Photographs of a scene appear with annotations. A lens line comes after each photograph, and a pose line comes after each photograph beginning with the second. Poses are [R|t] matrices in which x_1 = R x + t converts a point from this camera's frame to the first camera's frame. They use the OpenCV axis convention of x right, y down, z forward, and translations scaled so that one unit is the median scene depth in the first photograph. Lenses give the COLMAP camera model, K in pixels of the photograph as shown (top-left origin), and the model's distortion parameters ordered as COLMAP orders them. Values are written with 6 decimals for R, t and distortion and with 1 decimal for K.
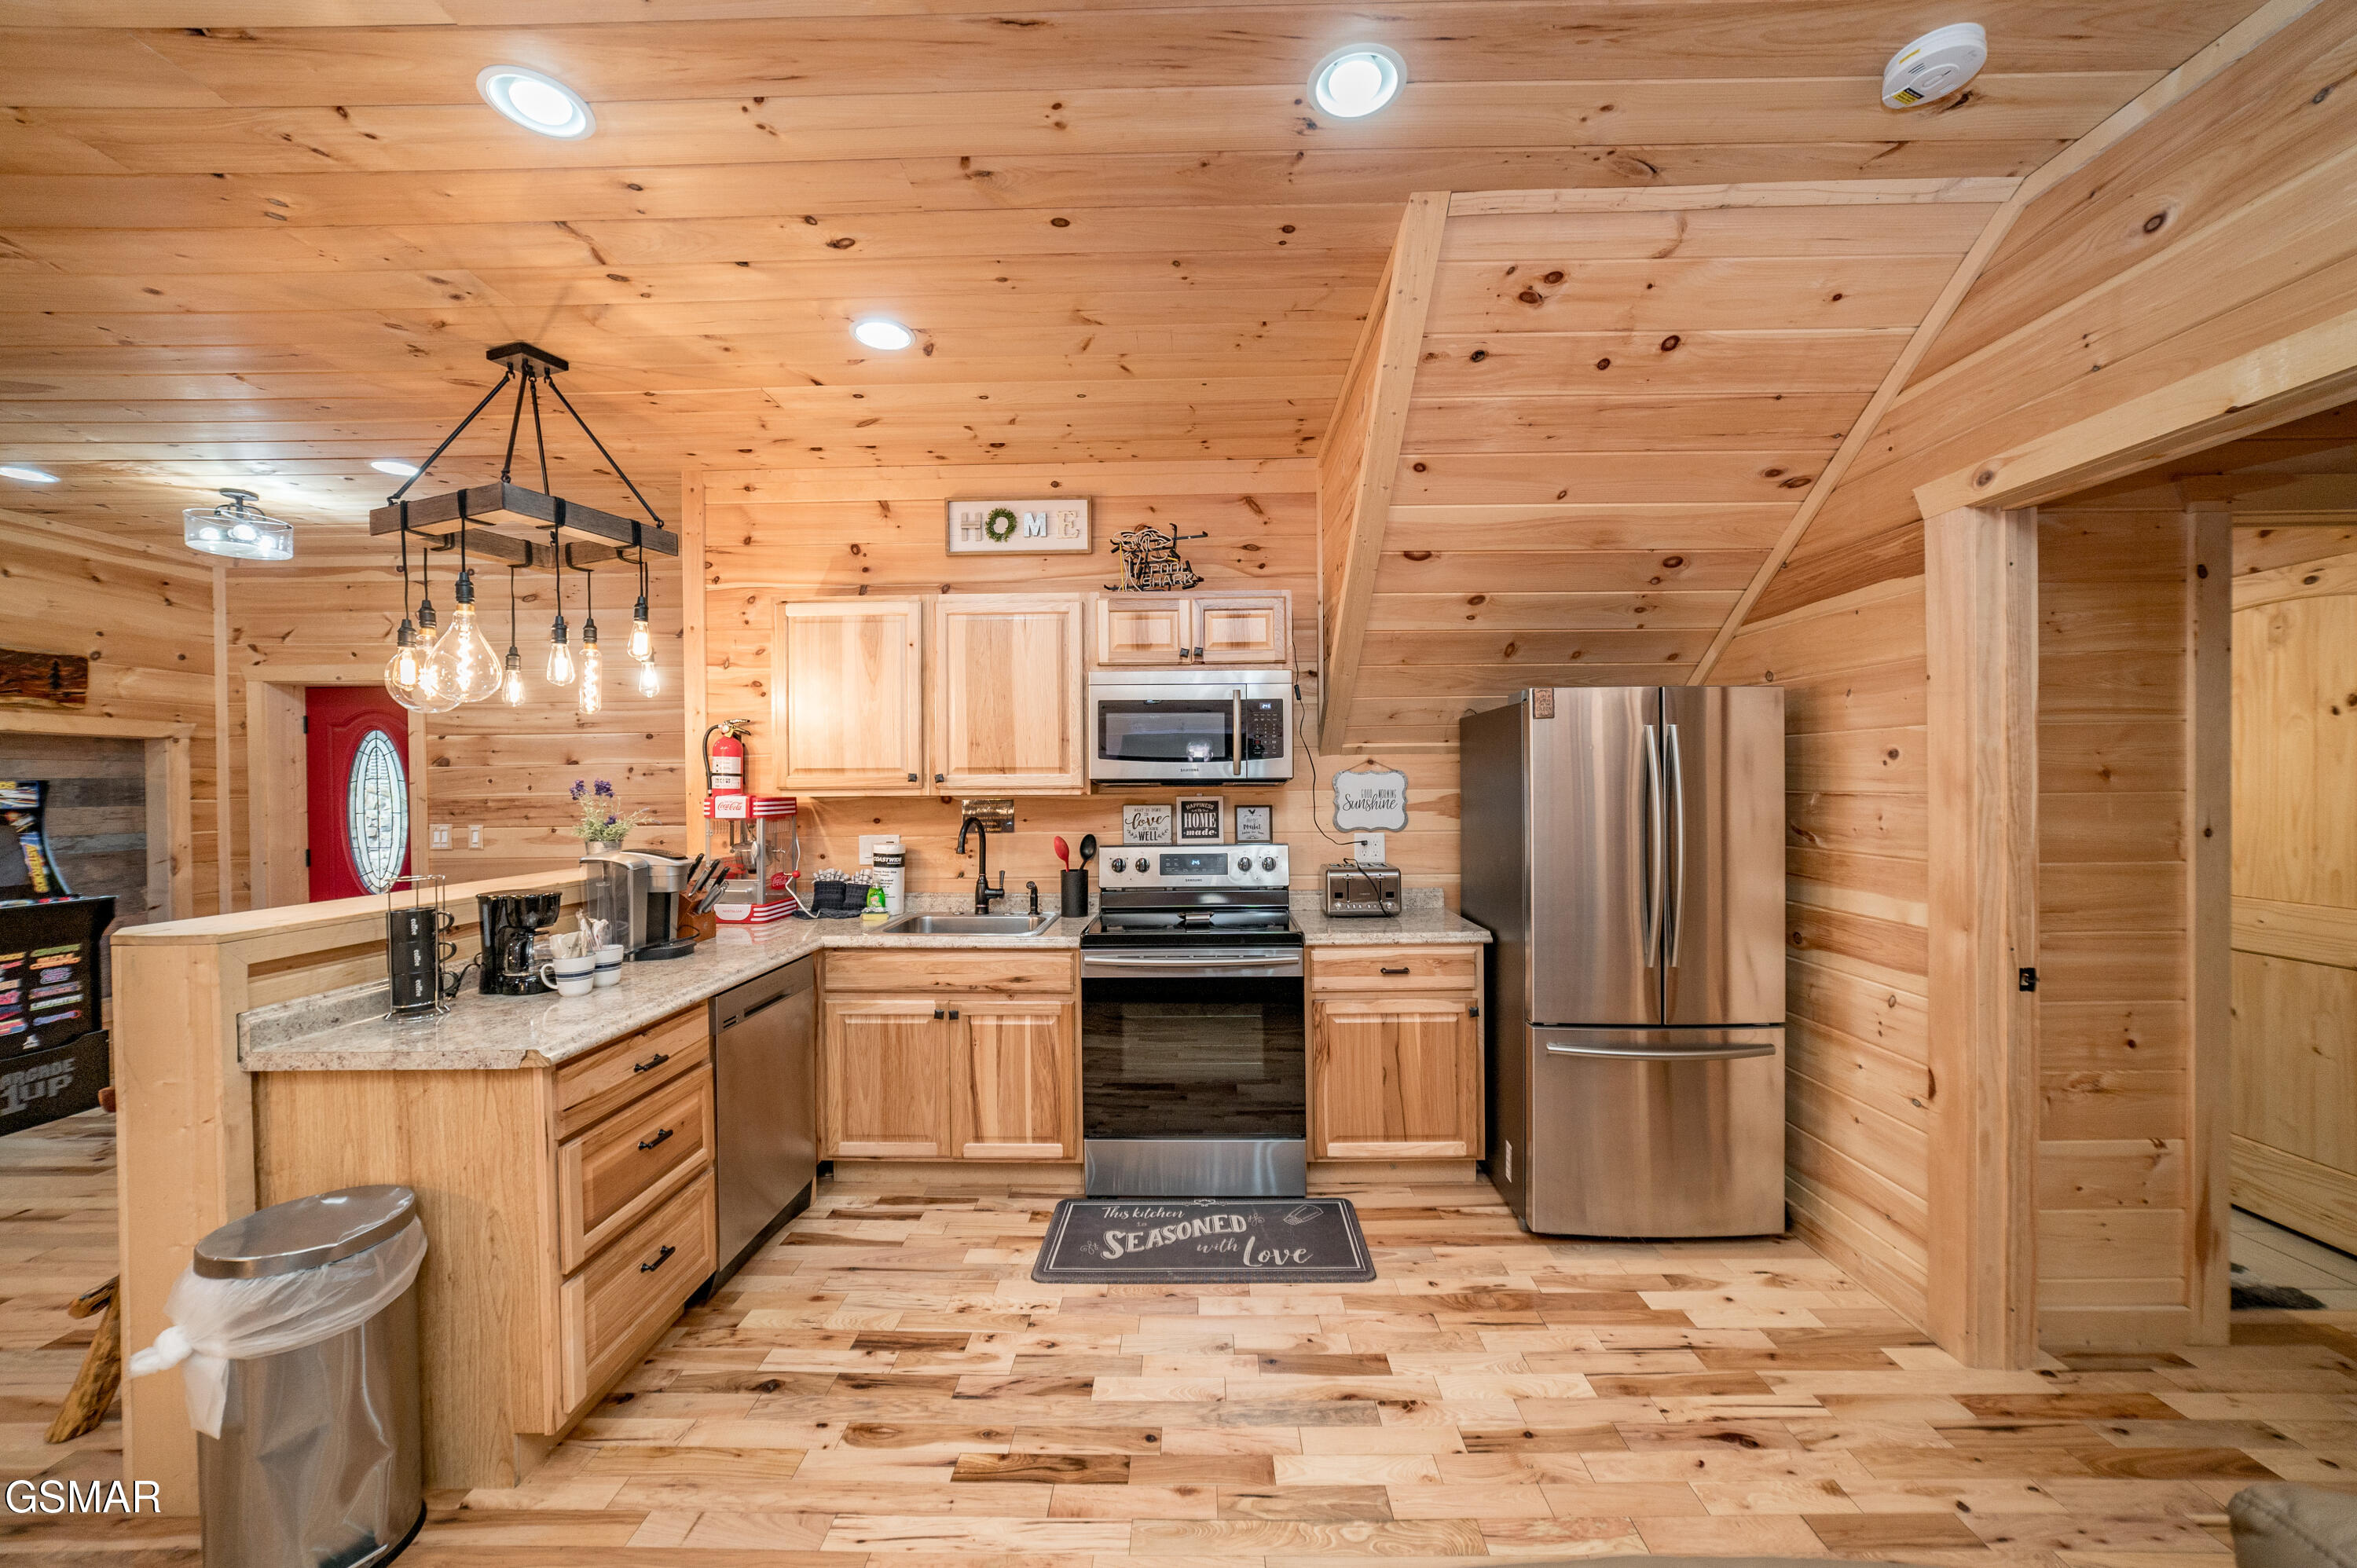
lens RADIAL K [[894.0, 0, 1180.3], [0, 894.0, 789.6], [0, 0, 1]] dist [-0.019683, 0.006030]
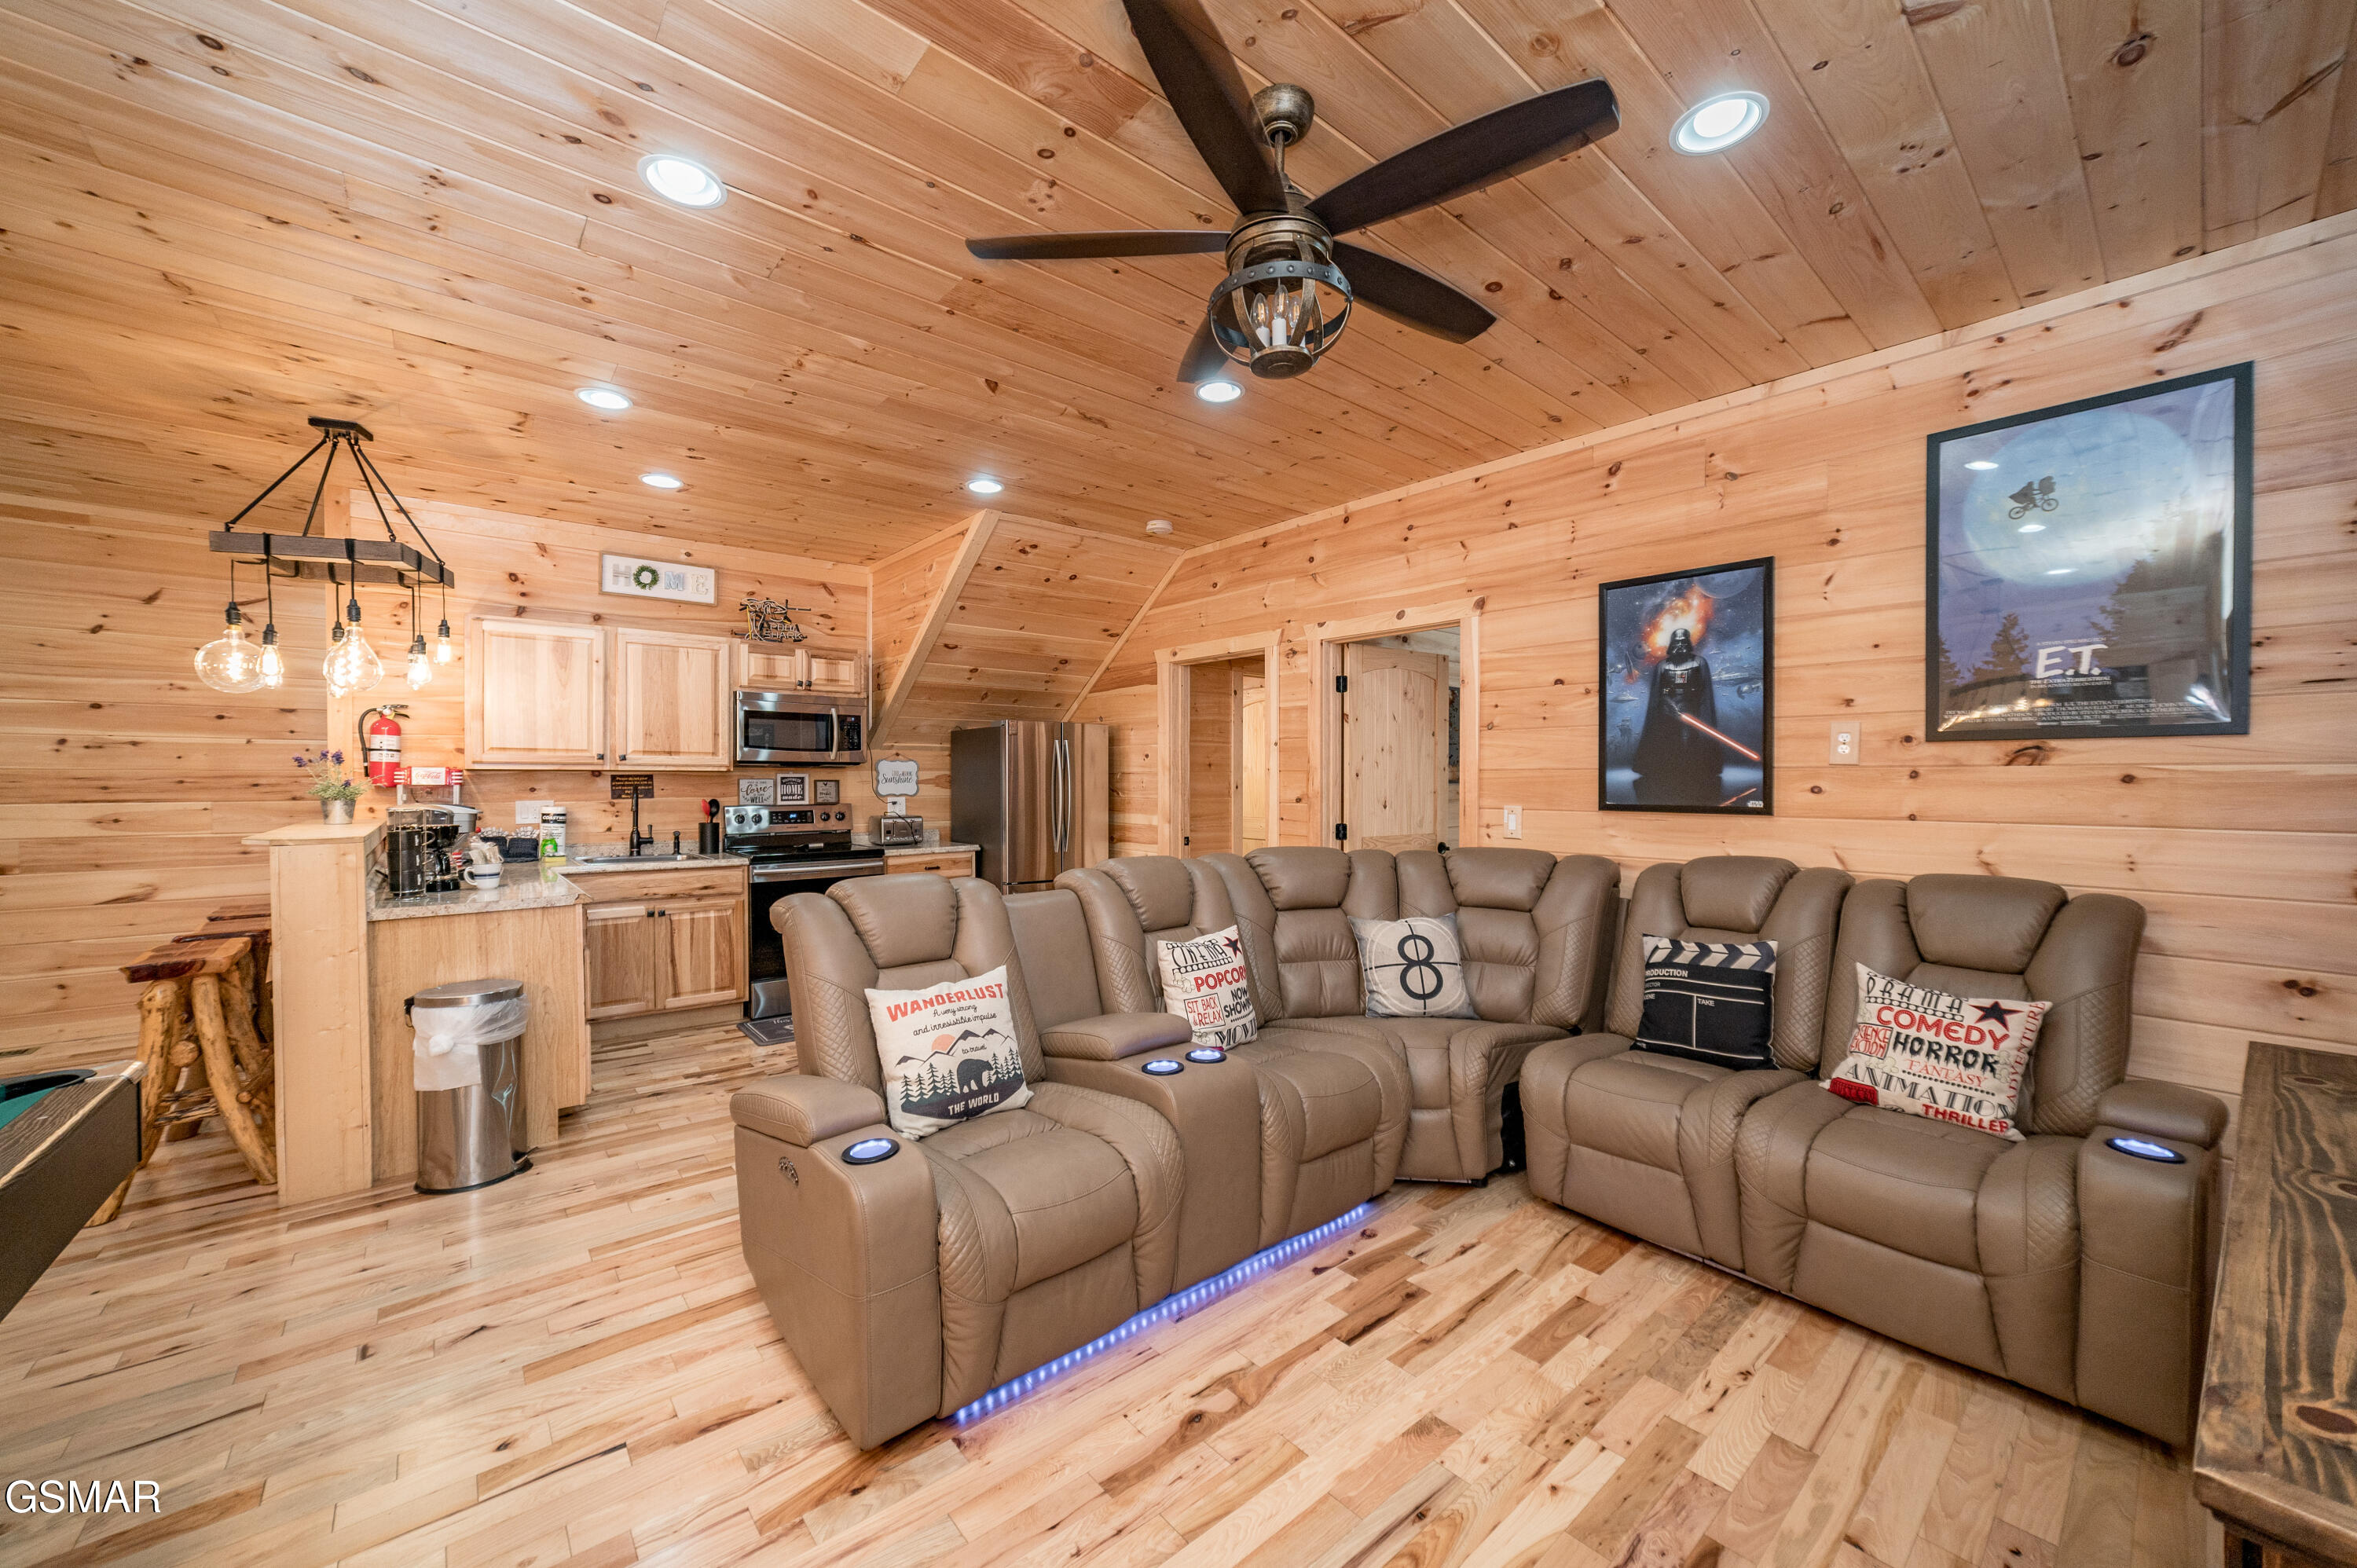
lens RADIAL K [[894.0, 0, 1173.3], [0, 894.0, 788.2], [0, 0, 1]] dist [-0.019683, 0.006030]
pose [[0.755908, 0.003476, 0.654669, -0.579467], [-0.001368, 0.999992, -0.003730, 0.044273], [-0.654676, 0.001924, 0.755907, -0.701463]]
